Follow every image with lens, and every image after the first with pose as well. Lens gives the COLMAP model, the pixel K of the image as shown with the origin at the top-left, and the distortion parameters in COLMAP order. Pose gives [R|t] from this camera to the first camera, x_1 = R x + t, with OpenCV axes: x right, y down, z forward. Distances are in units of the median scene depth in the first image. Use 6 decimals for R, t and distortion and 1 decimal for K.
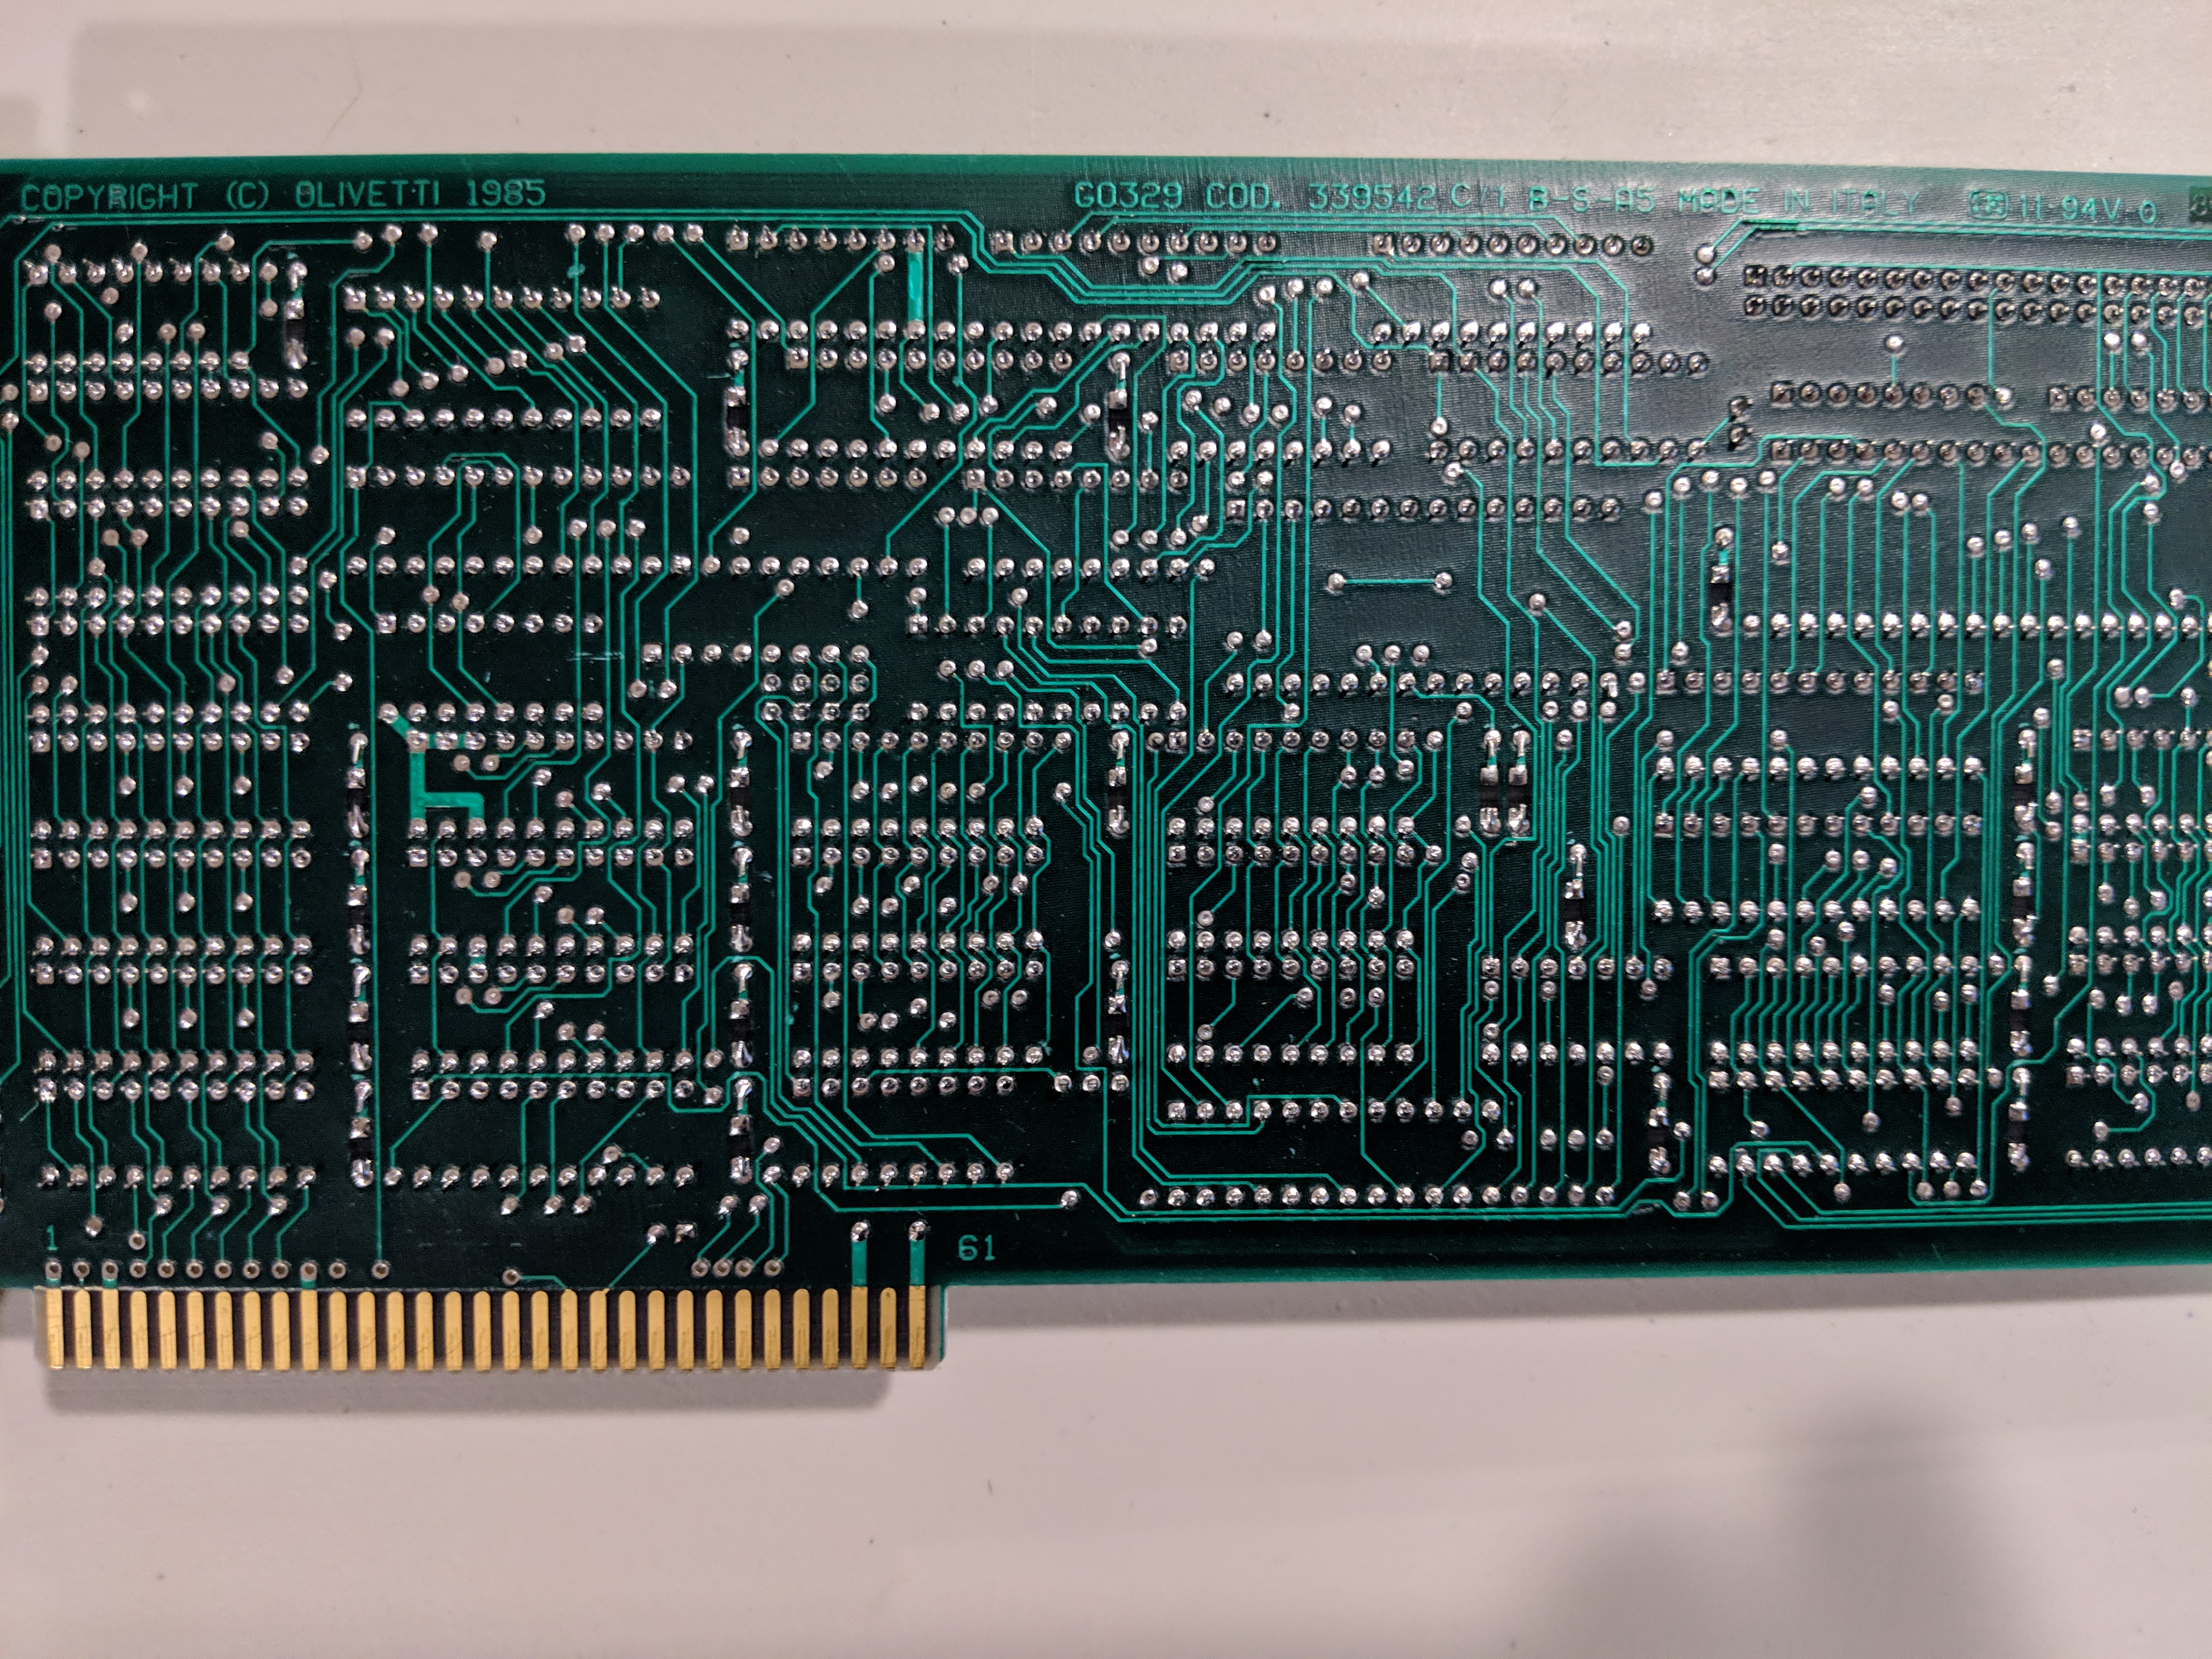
lens RADIAL K [[1738.3, 0, 1053.0], [0, 1738.3, 819.2], [0, 0, 1]] dist [0.105231, -0.251932]
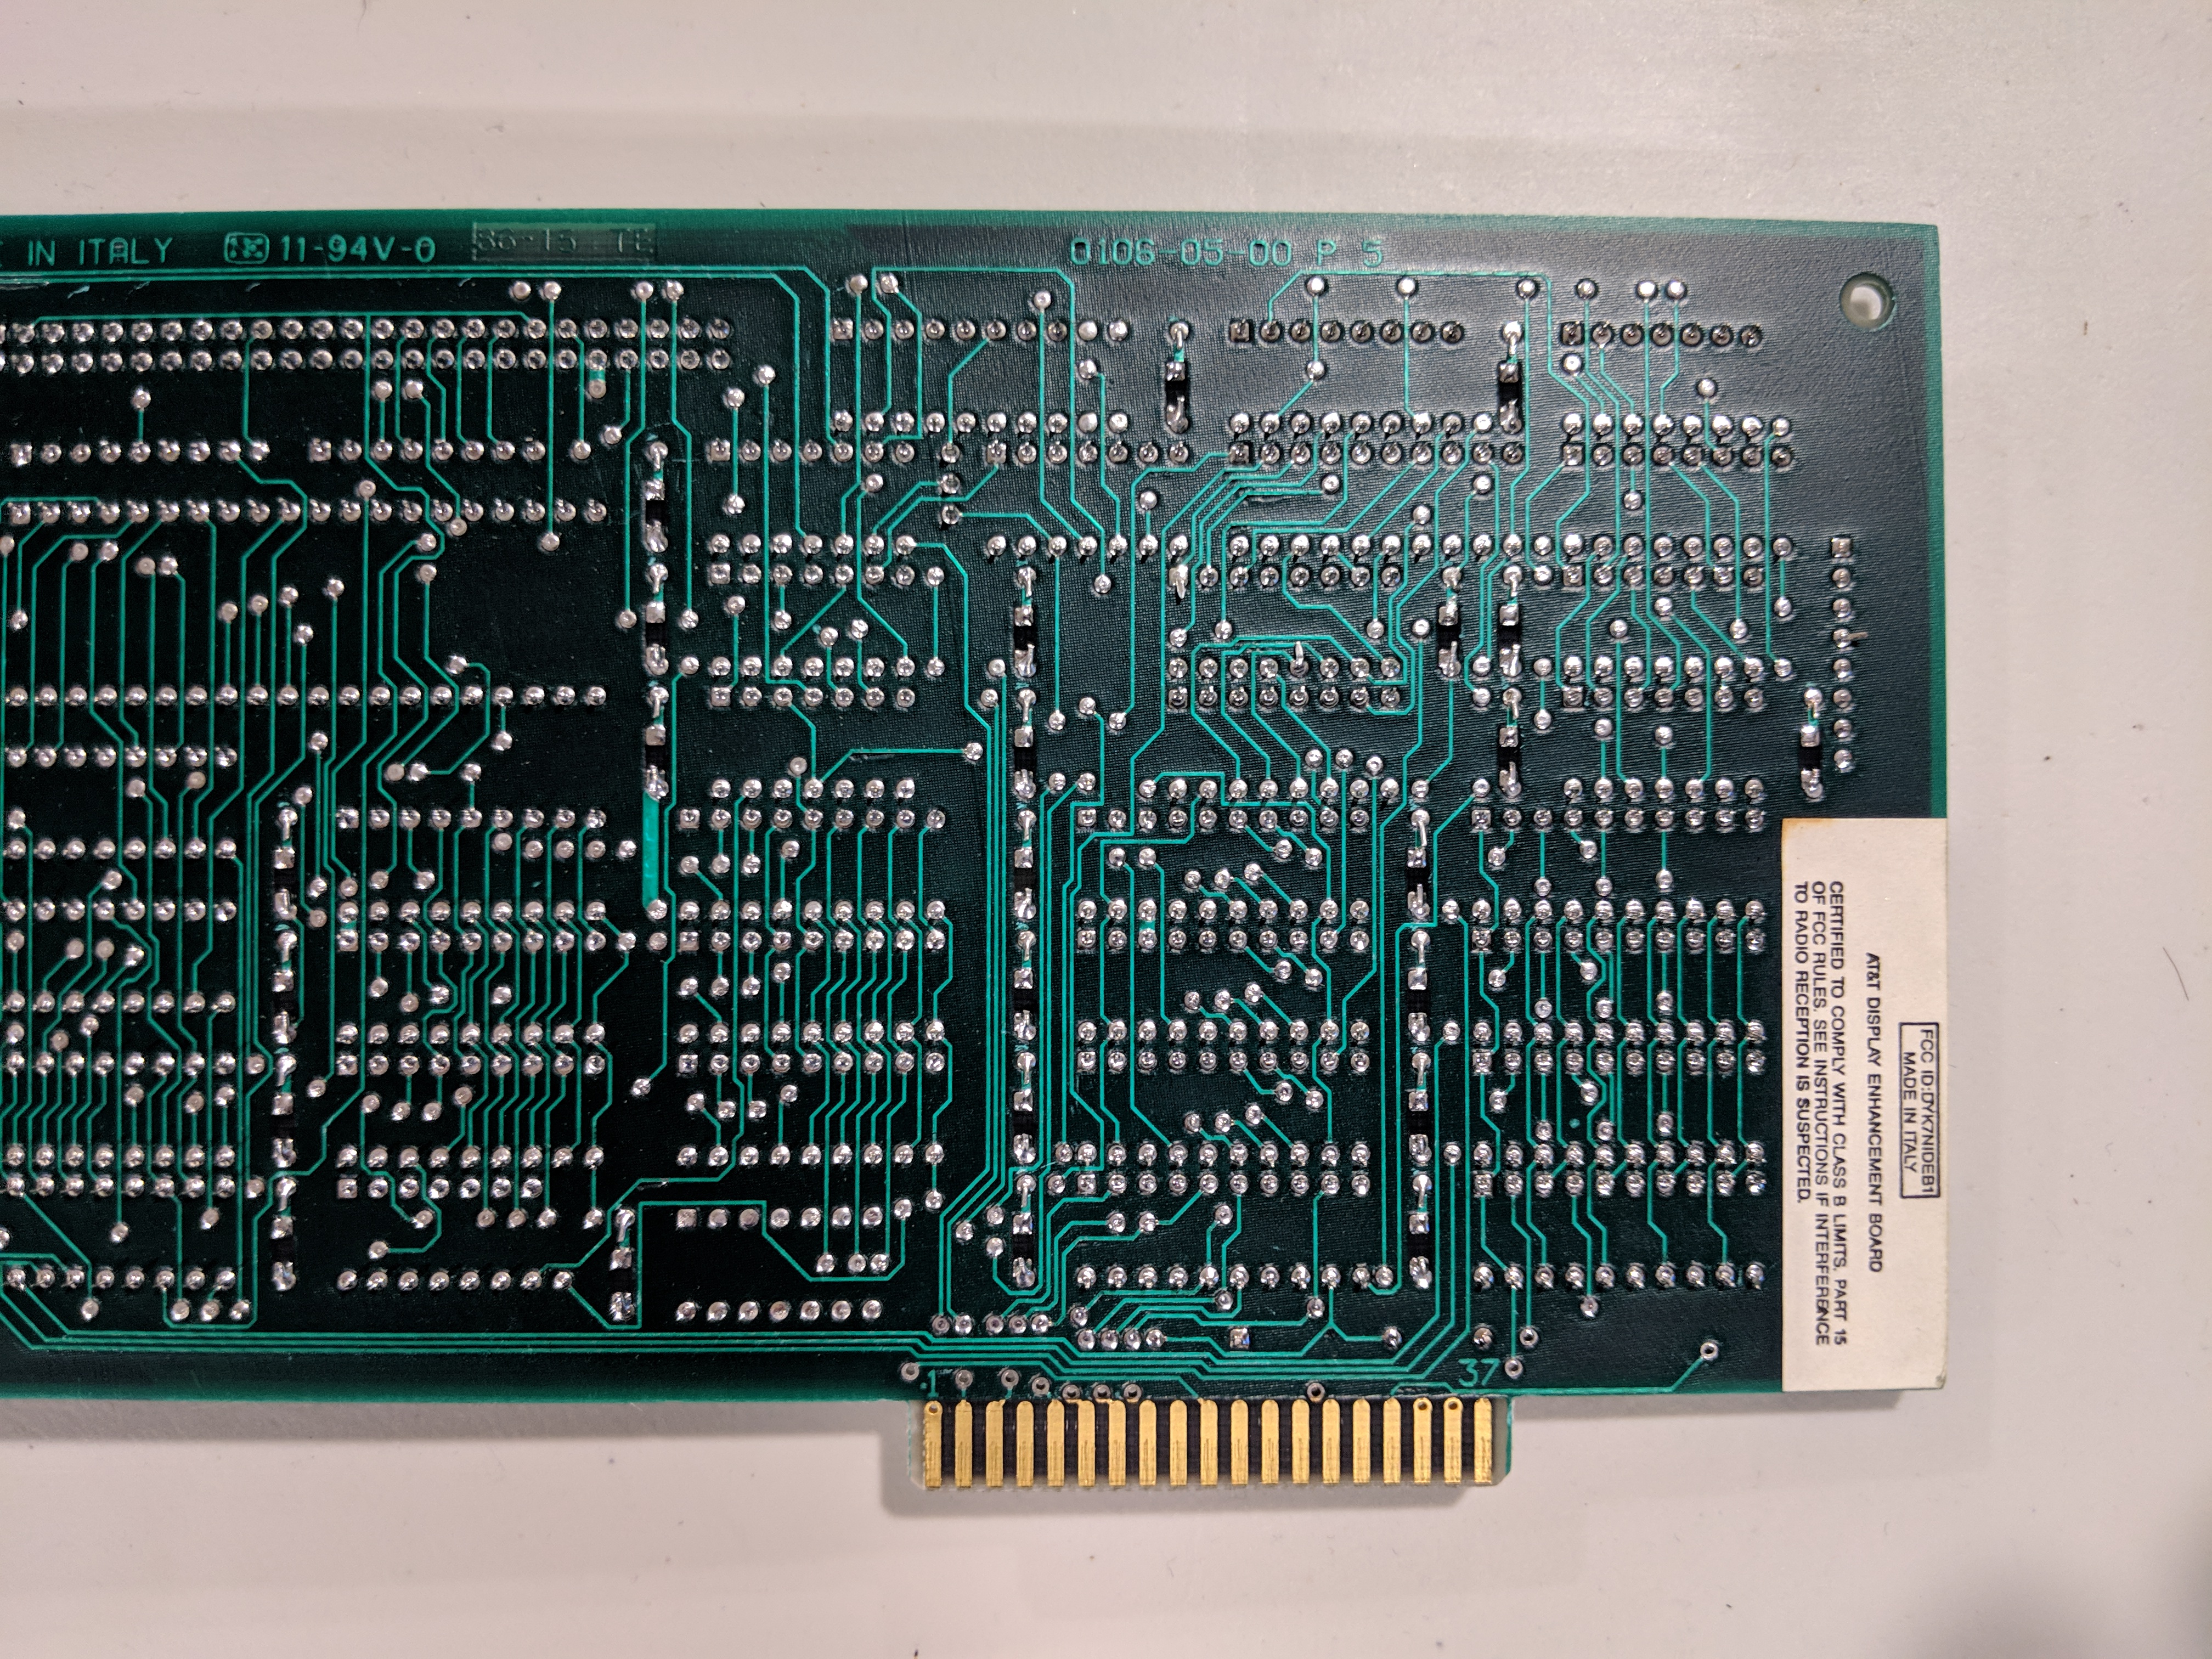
lens RADIAL K [[1847.5, 0, 987.7], [0, 1847.5, 824.6], [0, 0, 1]] dist [0.116956, -0.381855]
pose [[0.999502, 0.001399, -0.031525, 0.971749], [-0.002714, 0.999126, -0.041712, -0.003470], [0.031439, 0.041776, 0.998632, 0.030680]]
